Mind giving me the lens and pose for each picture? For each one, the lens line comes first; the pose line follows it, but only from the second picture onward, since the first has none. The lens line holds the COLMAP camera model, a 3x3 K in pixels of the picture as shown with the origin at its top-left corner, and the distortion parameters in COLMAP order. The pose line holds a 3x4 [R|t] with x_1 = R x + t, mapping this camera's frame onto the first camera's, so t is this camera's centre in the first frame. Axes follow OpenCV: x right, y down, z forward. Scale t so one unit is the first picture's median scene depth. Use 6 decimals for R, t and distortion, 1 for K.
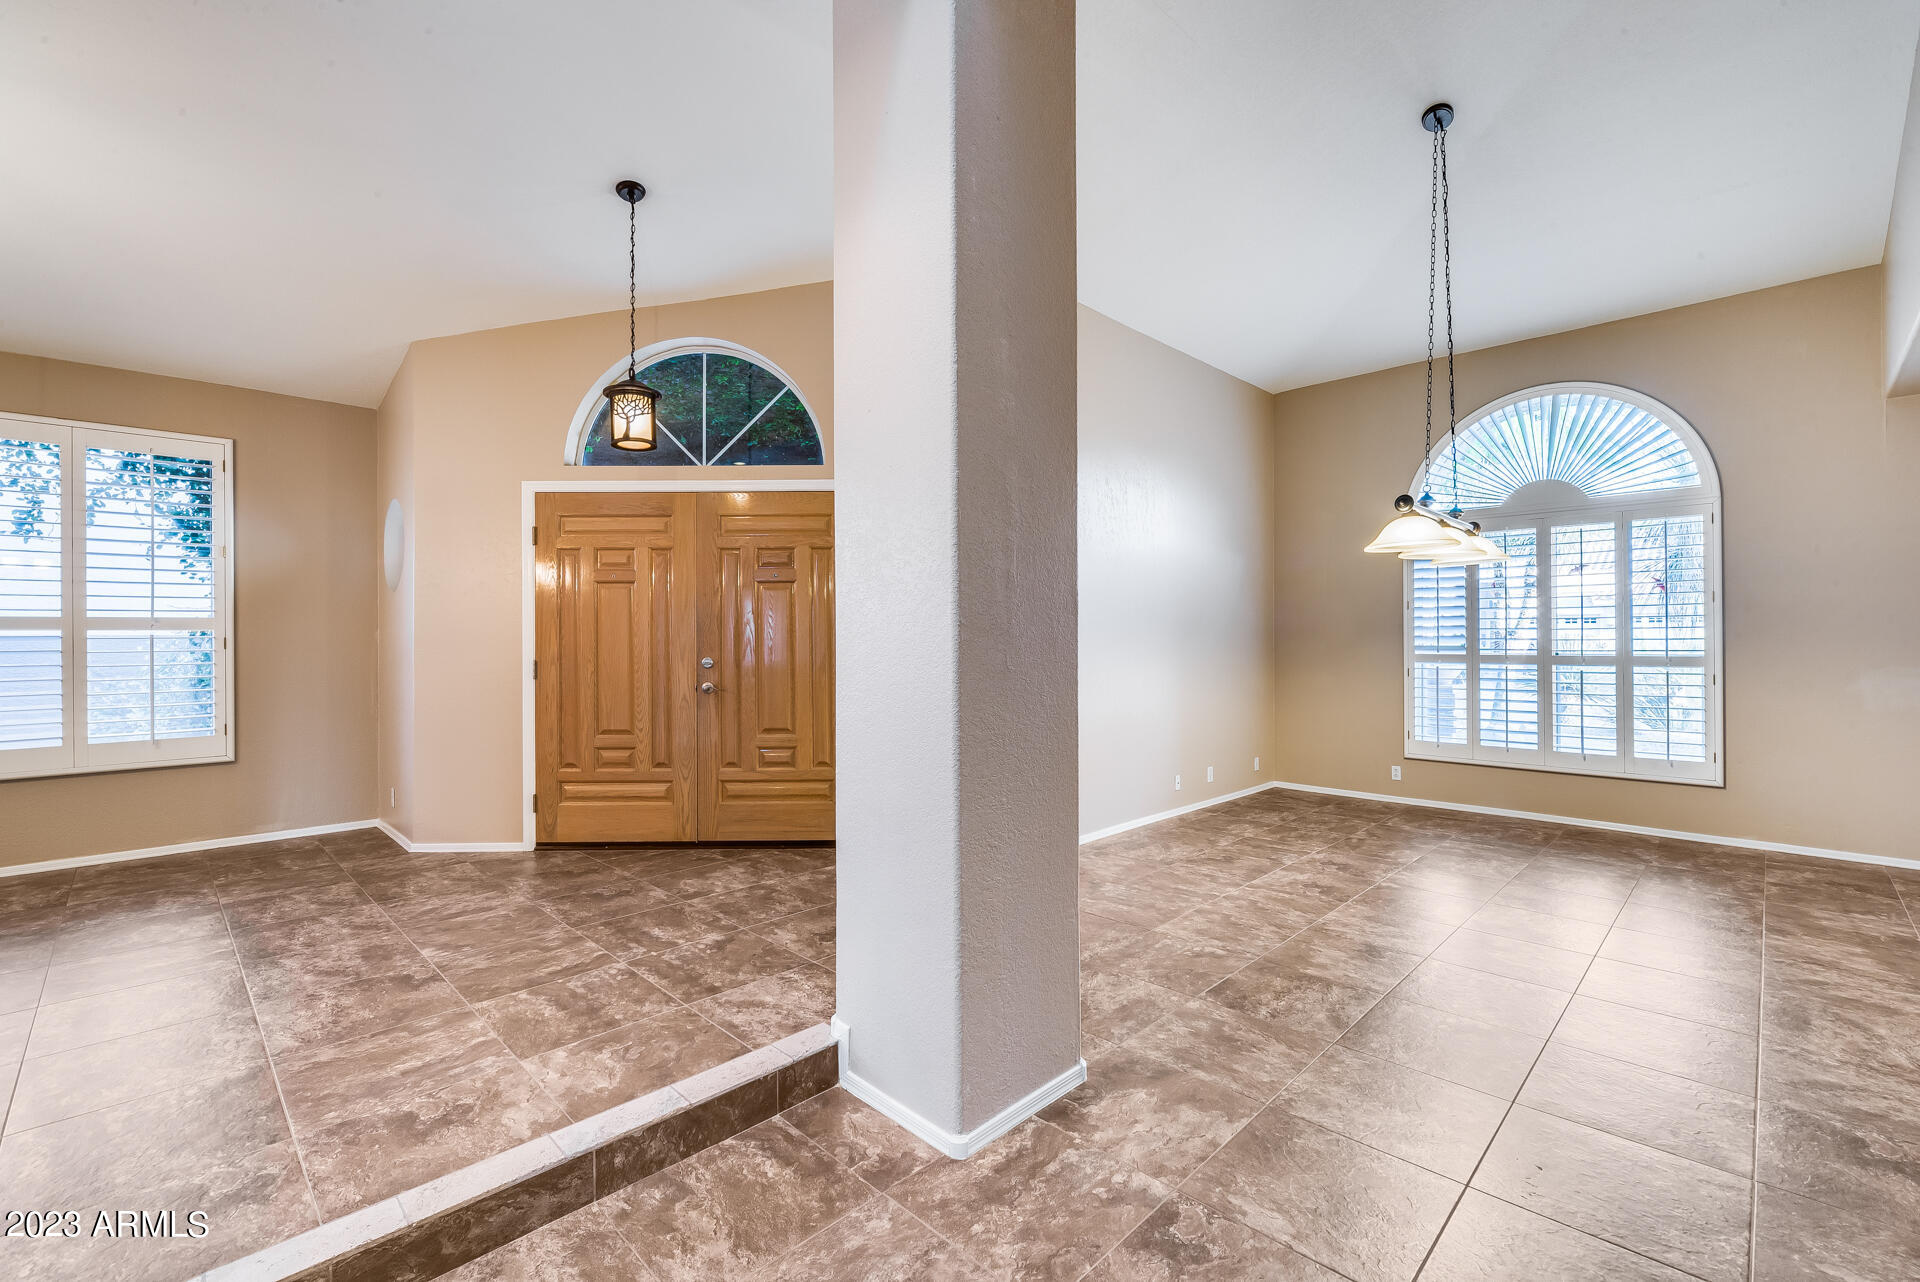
lens RADIAL K [[813.7, 0, 945.0], [0, 813.7, 634.2], [0, 0, 1]] dist [-0.001121, 0.000009]
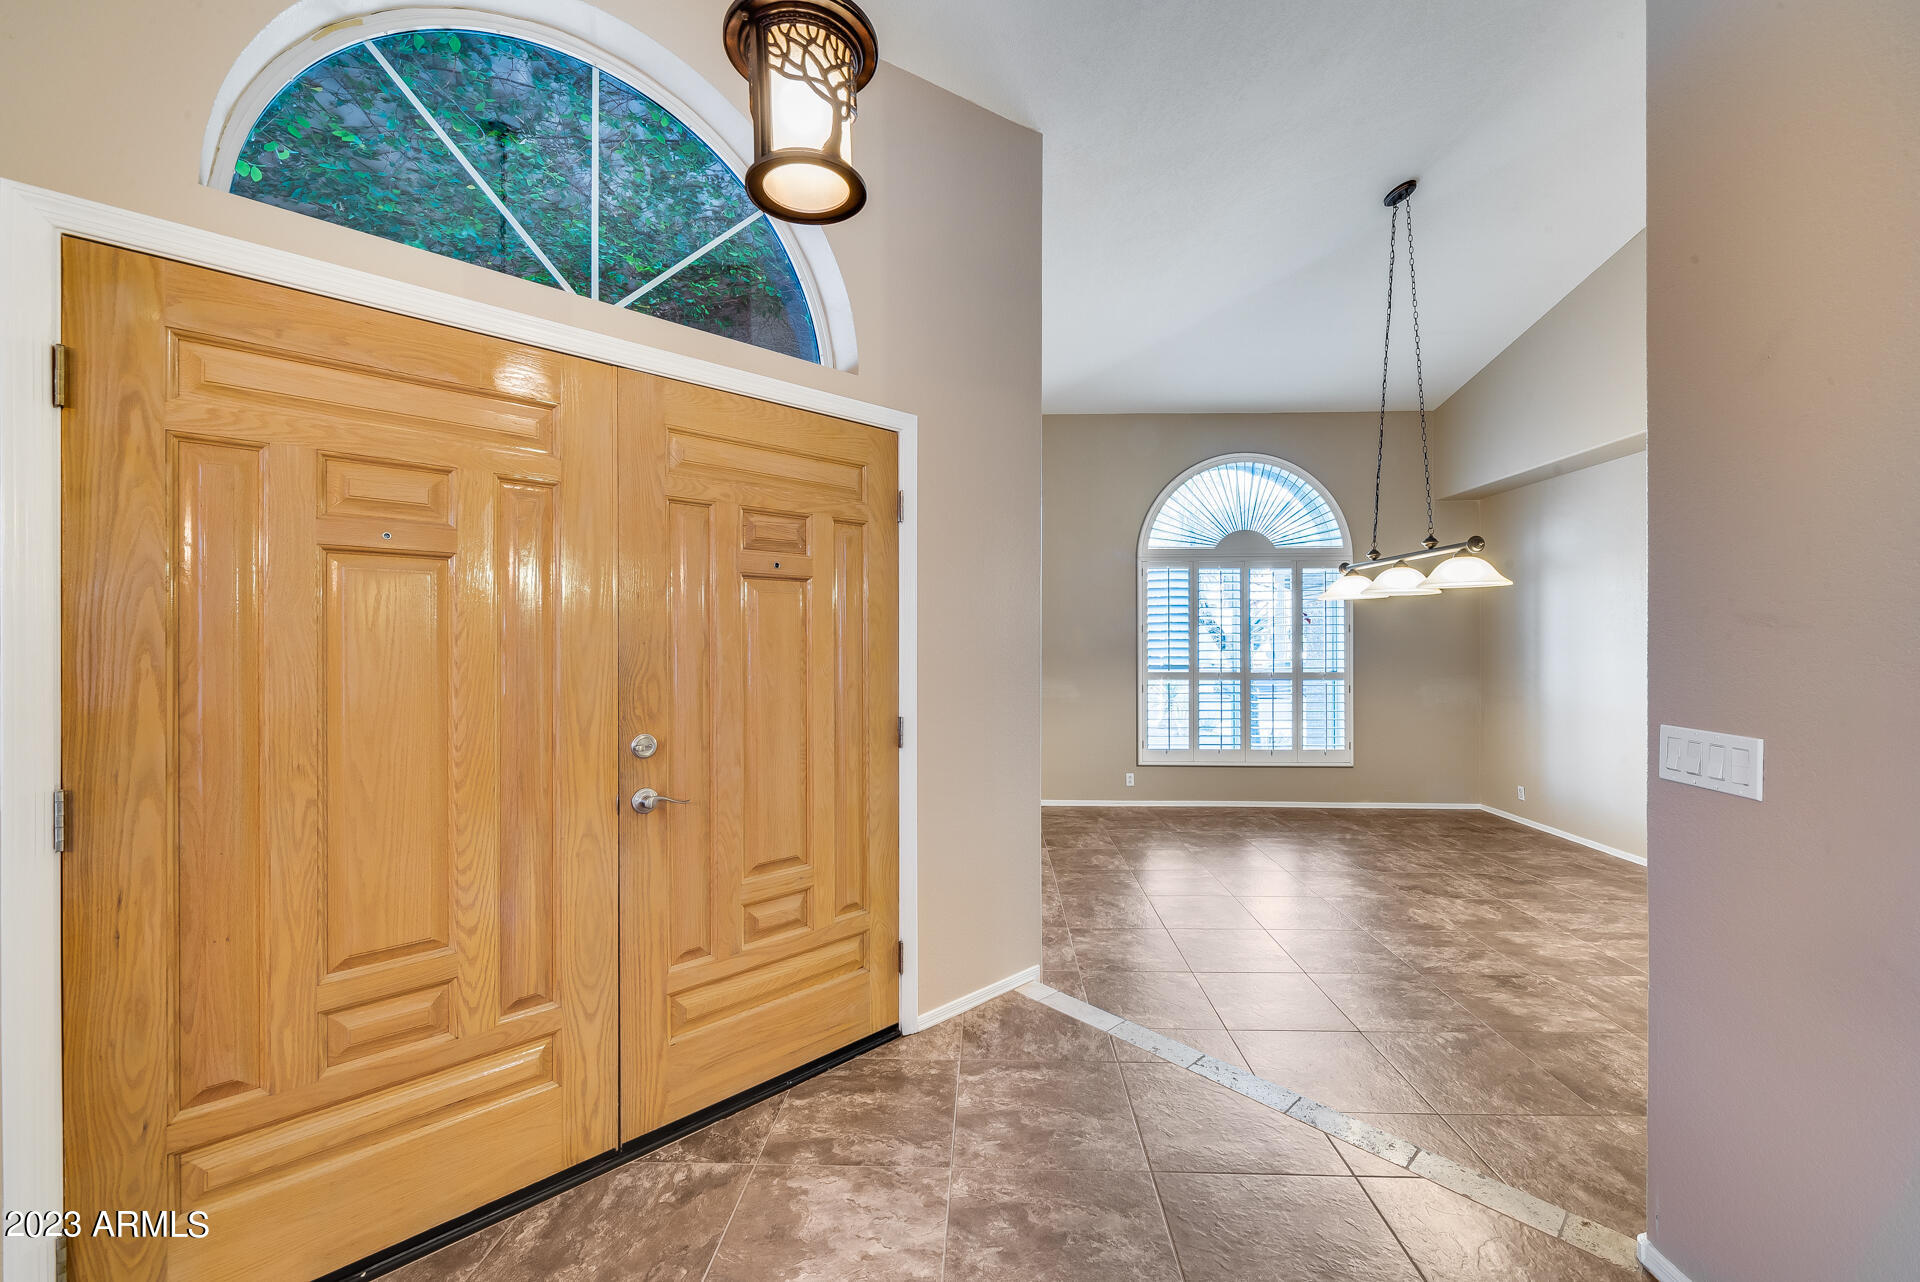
lens RADIAL K [[761.1, 0, 963.4], [0, 761.1, 640.5], [0, 0, 1]] dist [-0.001275, -0.001120]
pose [[0.727655, 0.004466, 0.685929, -0.453529], [-0.006464, 0.999979, 0.000347, -0.024864], [-0.685913, -0.004686, 0.727669, 0.565897]]
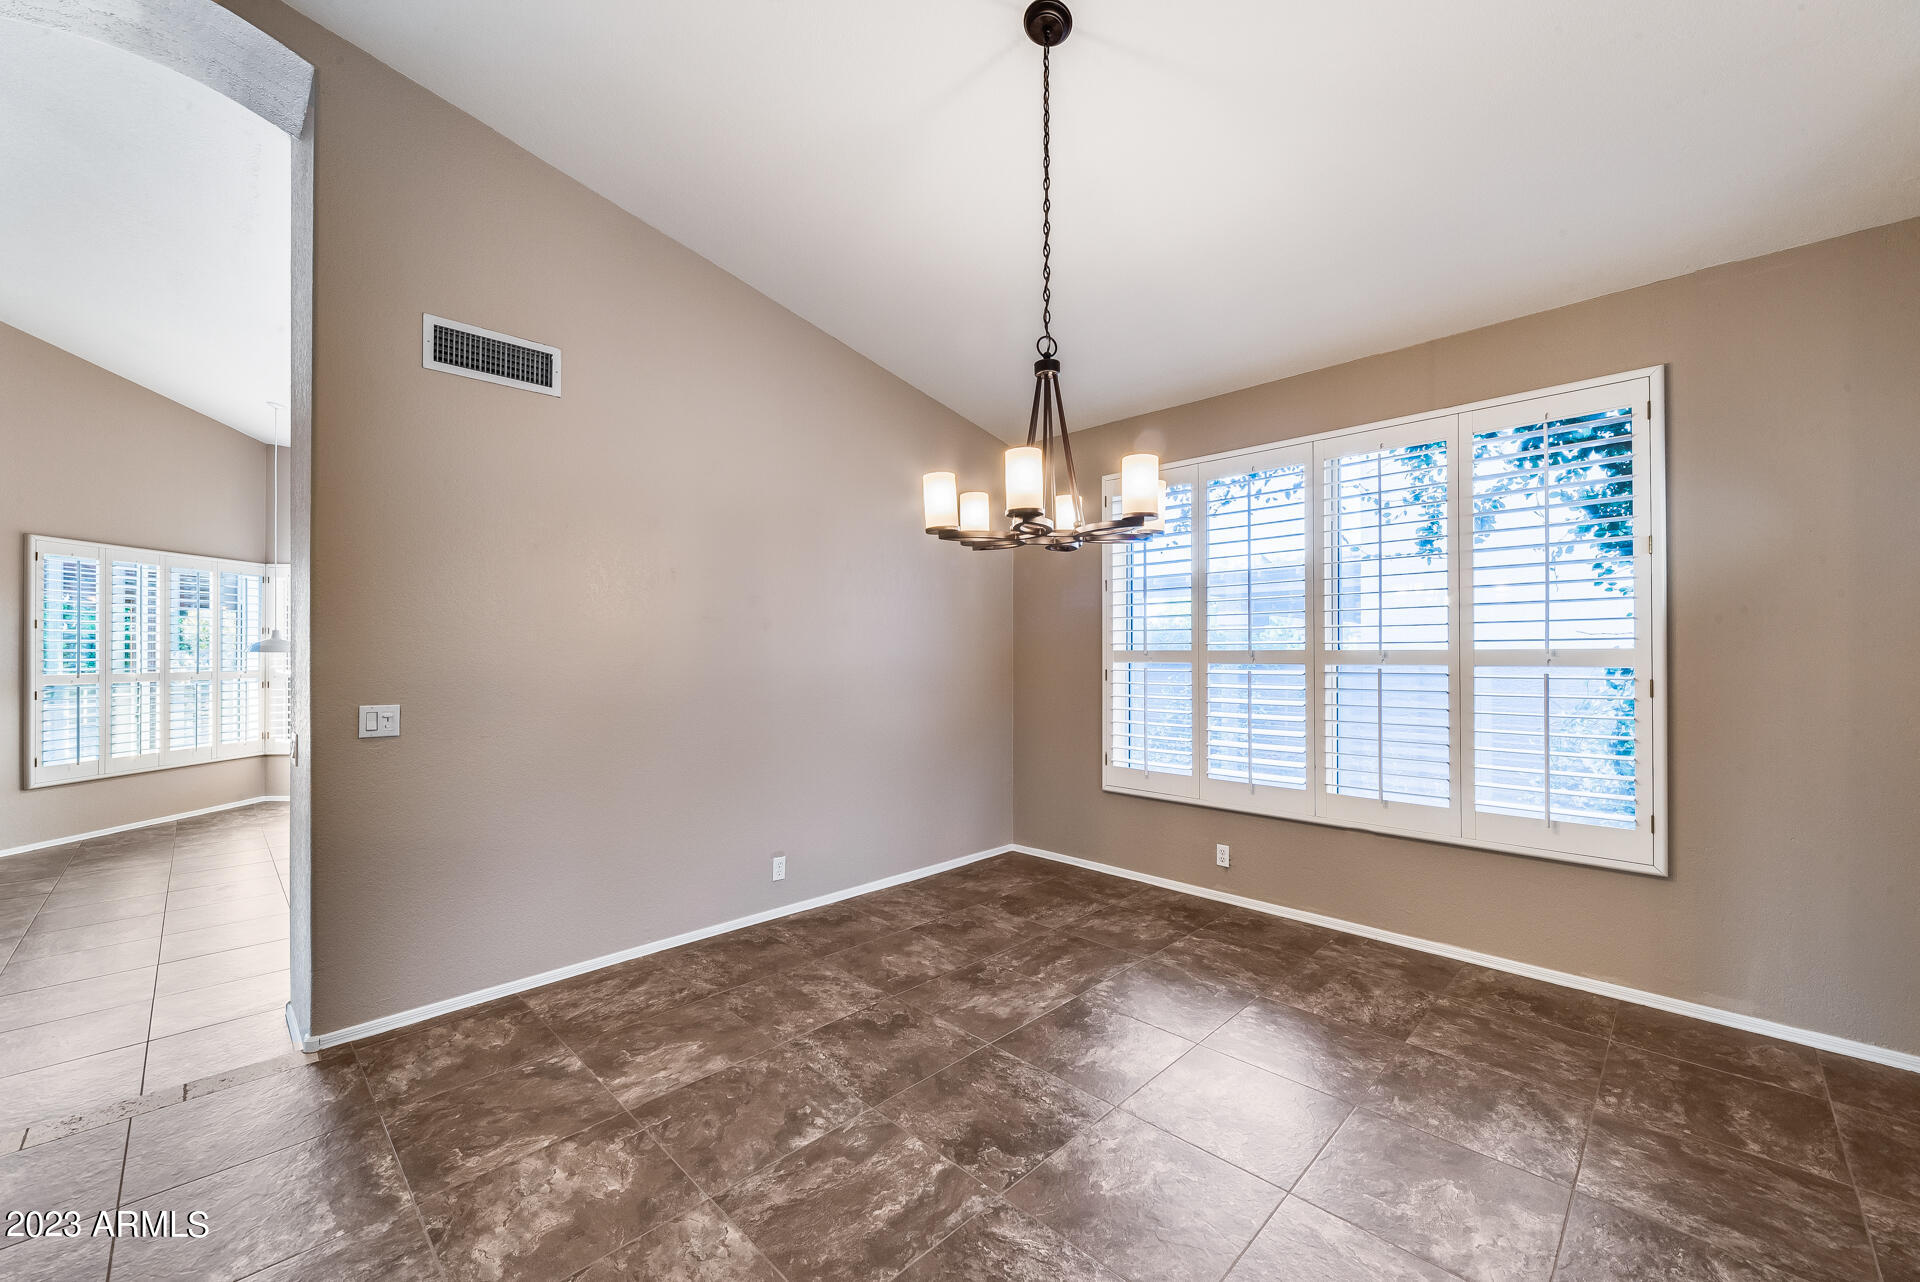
lens RADIAL K [[761.1, 0, 969.7], [0, 761.1, 651.5], [0, 0, 1]] dist [-0.001275, -0.001120]
pose [[0.013209, 0.006861, -0.999889, -0.306079], [0.008875, 0.999936, 0.006978, -0.027169], [0.999873, -0.008967, 0.013148, 0.470026]]
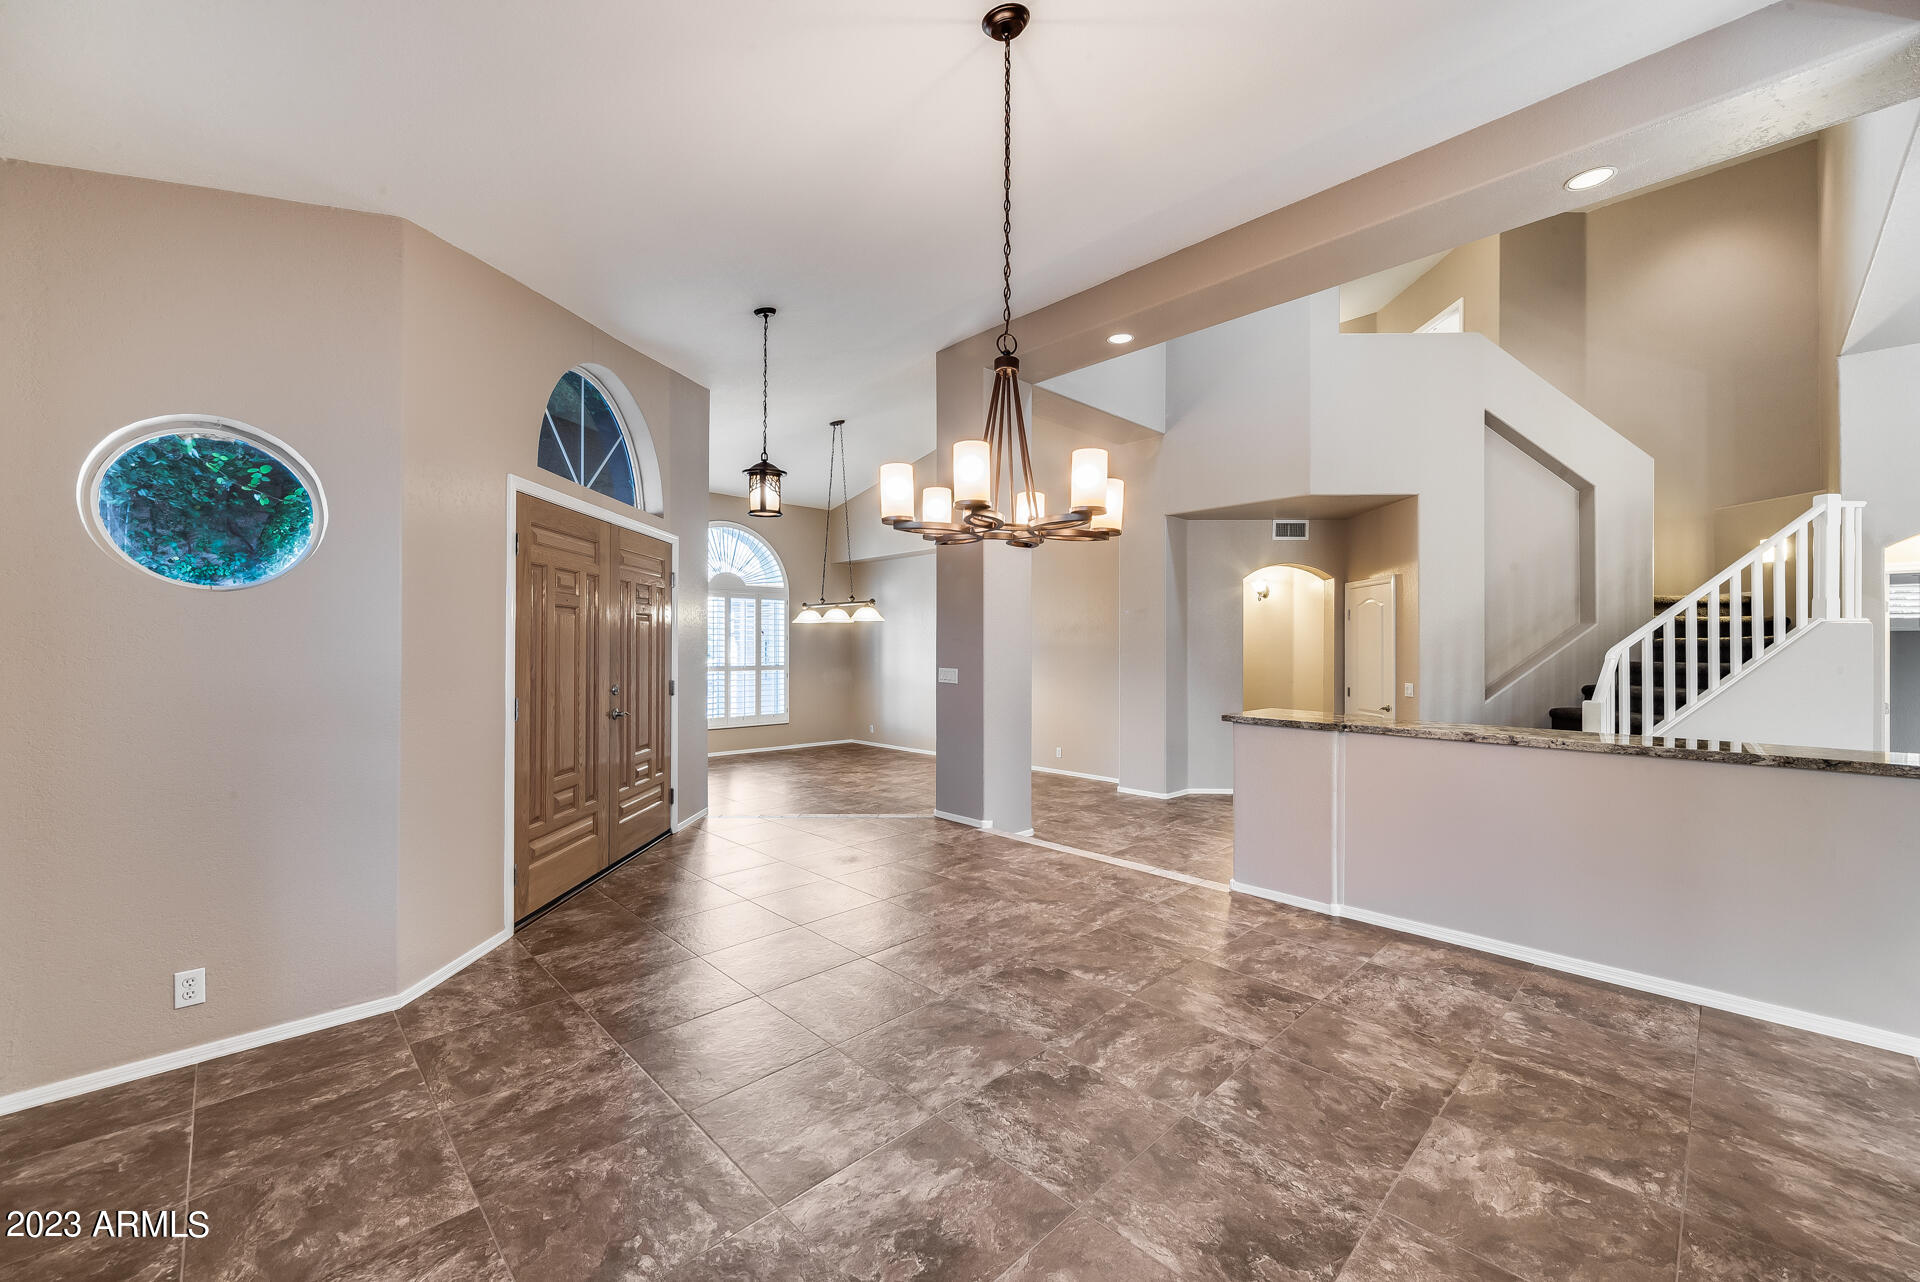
lens RADIAL K [[761.1, 0, 962.8], [0, 761.1, 641.6], [0, 0, 1]] dist [-0.001275, -0.001120]
pose [[0.010956, 0.011213, 0.999877, -1.253717], [-0.009240, 0.999896, -0.011112, -0.019751], [-0.999897, -0.009117, 0.011059, 0.546250]]
